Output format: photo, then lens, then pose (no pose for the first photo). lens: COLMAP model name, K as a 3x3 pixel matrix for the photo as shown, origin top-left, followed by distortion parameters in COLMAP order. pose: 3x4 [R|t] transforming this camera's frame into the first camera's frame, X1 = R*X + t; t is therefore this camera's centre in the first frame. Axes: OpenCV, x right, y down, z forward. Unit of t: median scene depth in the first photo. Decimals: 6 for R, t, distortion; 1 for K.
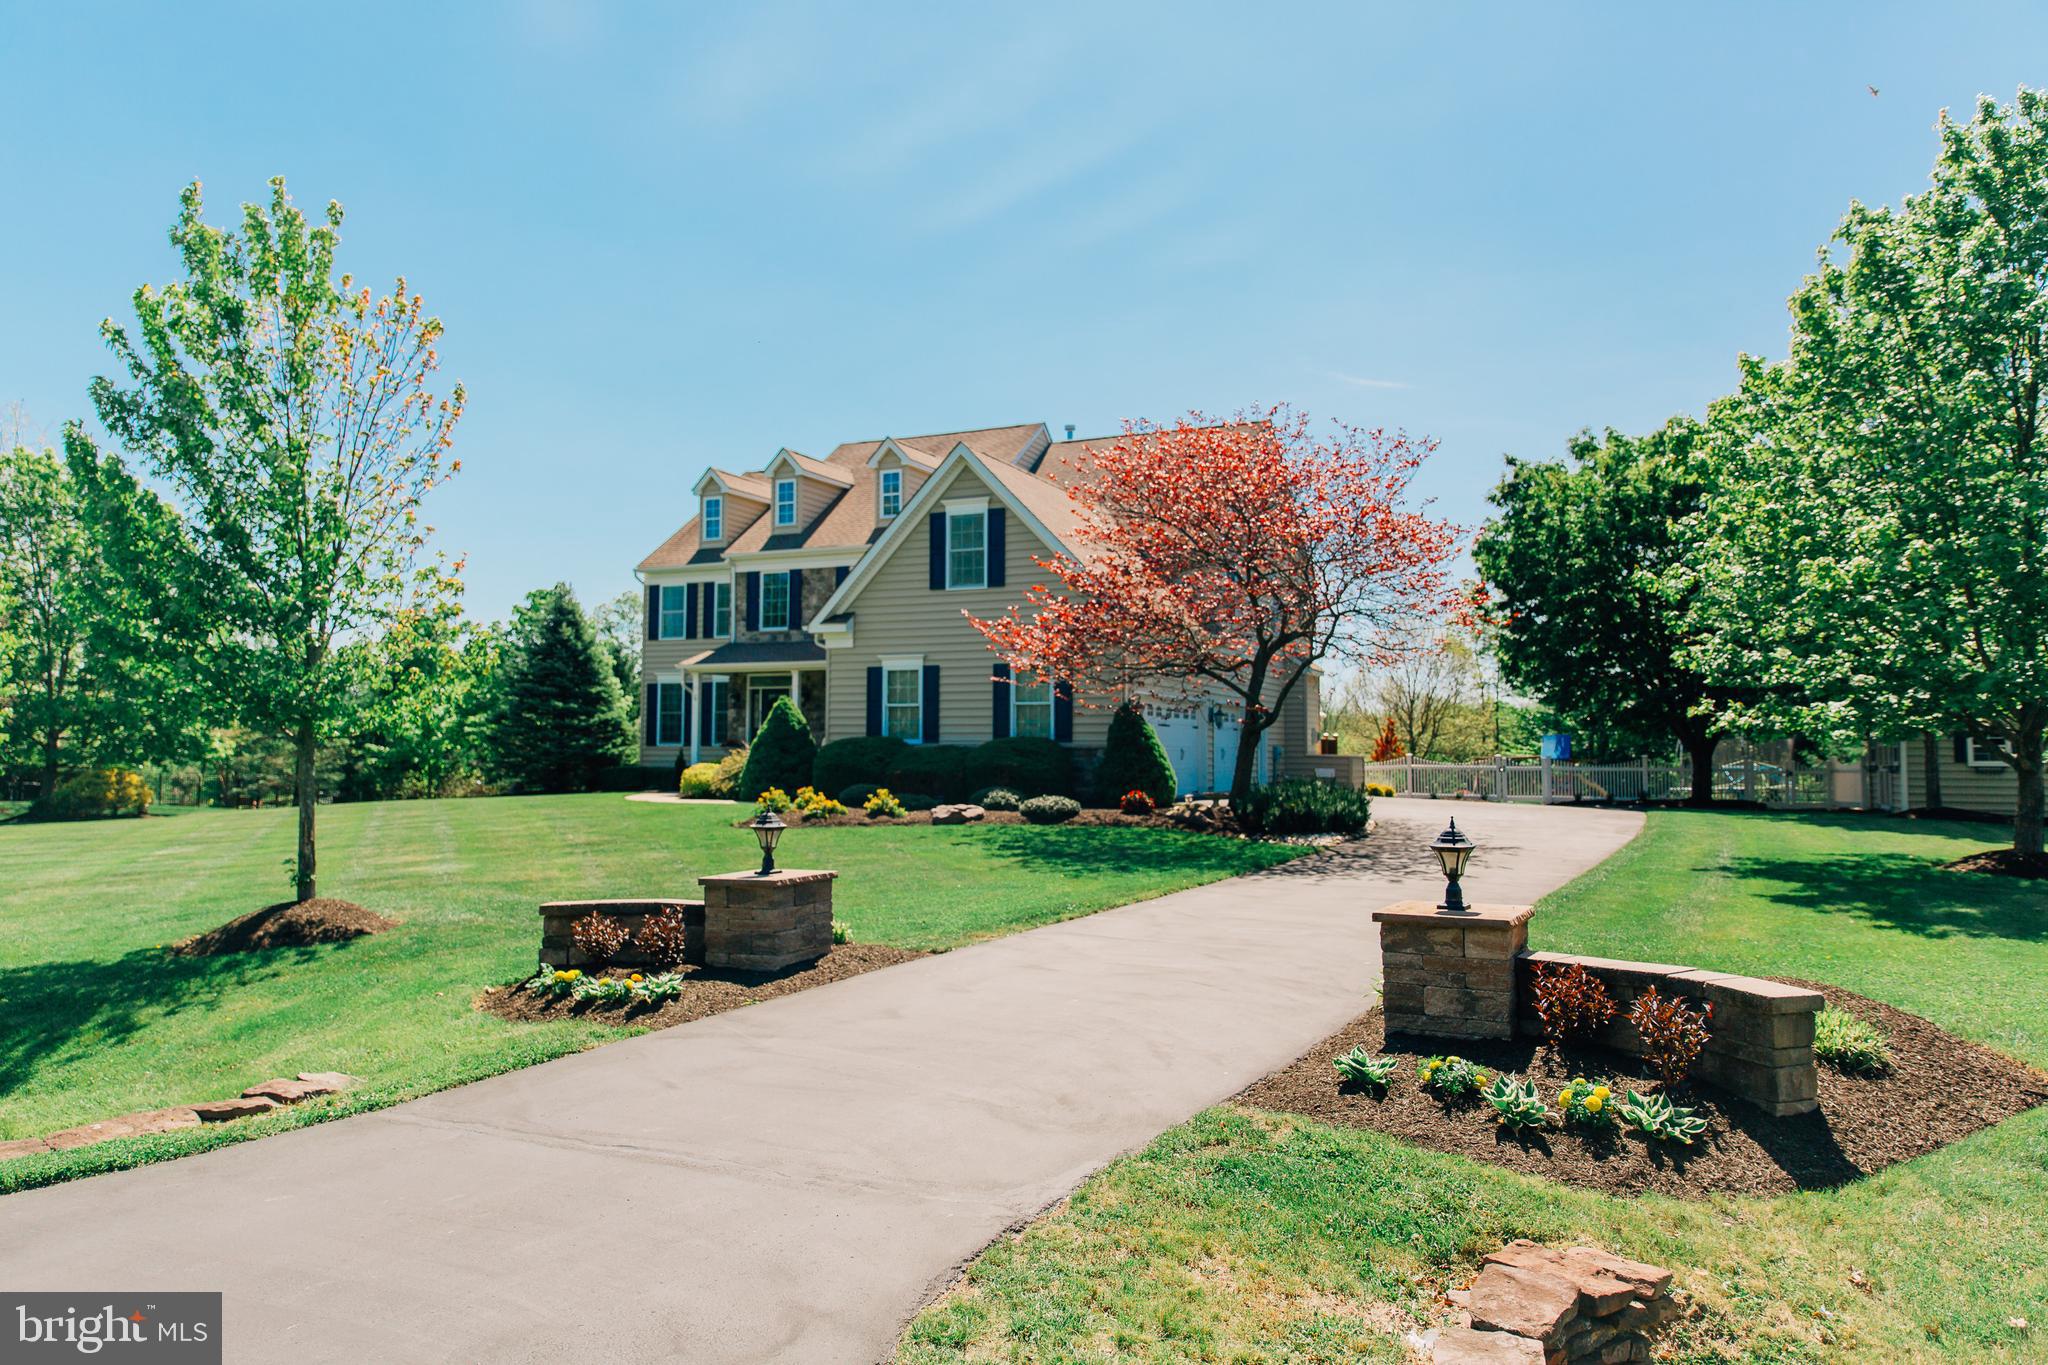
lens RADIAL K [[1298.9, 0, 1024.0], [0, 1298.9, 682.5], [0, 0, 1]] dist [0.003547, 0.001936]
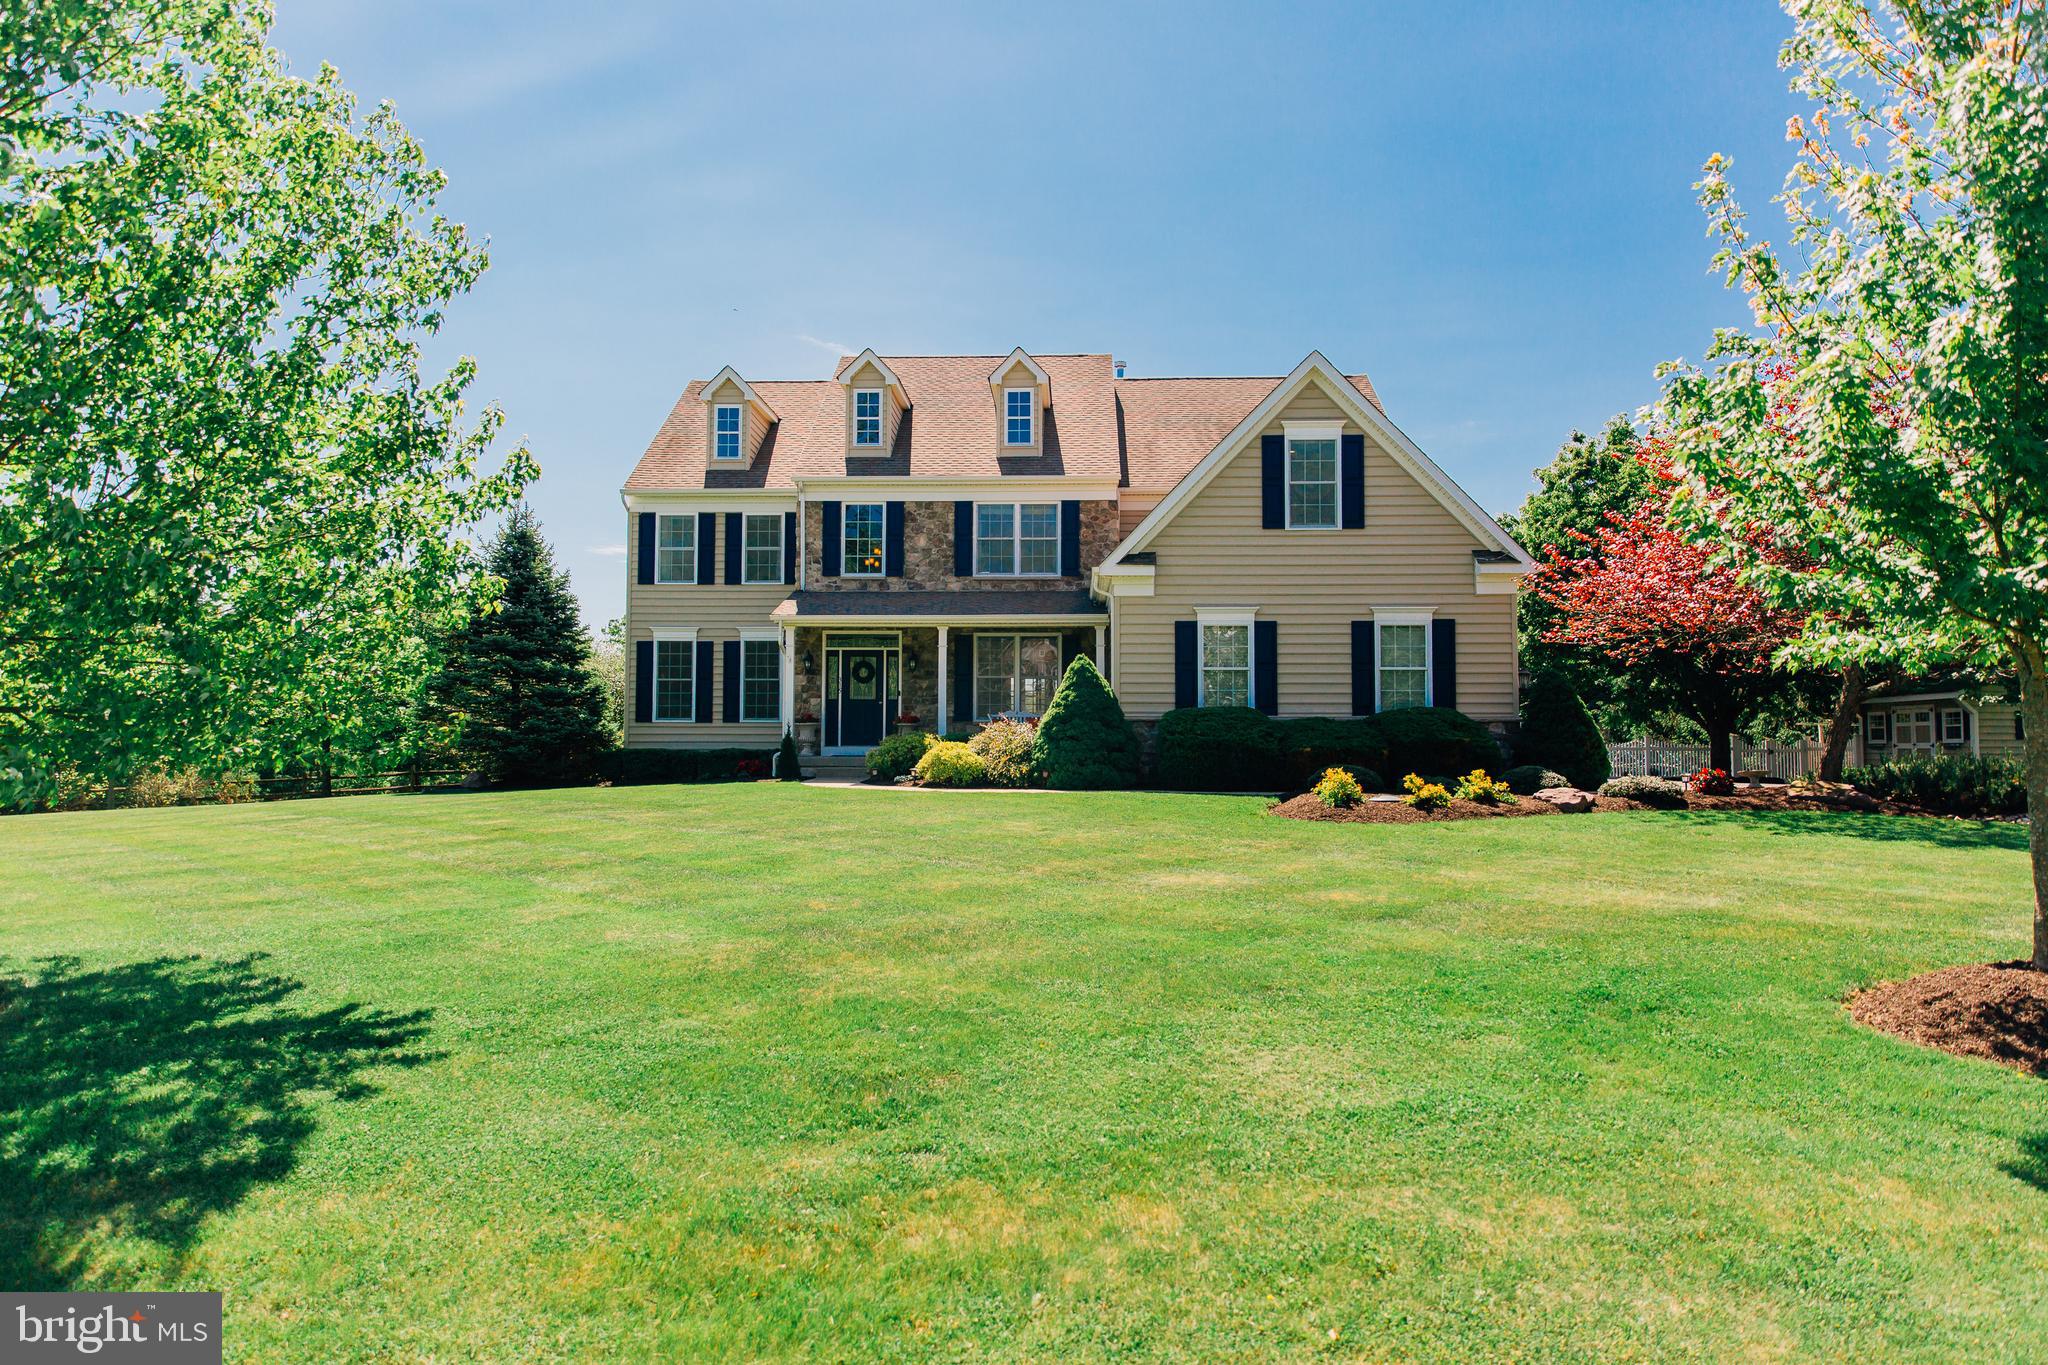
lens RADIAL K [[1298.9, 0, 1024.0], [0, 1298.9, 682.5], [0, 0, 1]] dist [0.003547, 0.001936]
pose [[0.931085, 0.015392, 0.364479, -0.475231], [-0.018847, 0.999805, 0.005923, 0.021993], [-0.364316, -0.012384, 0.931193, 0.271628]]
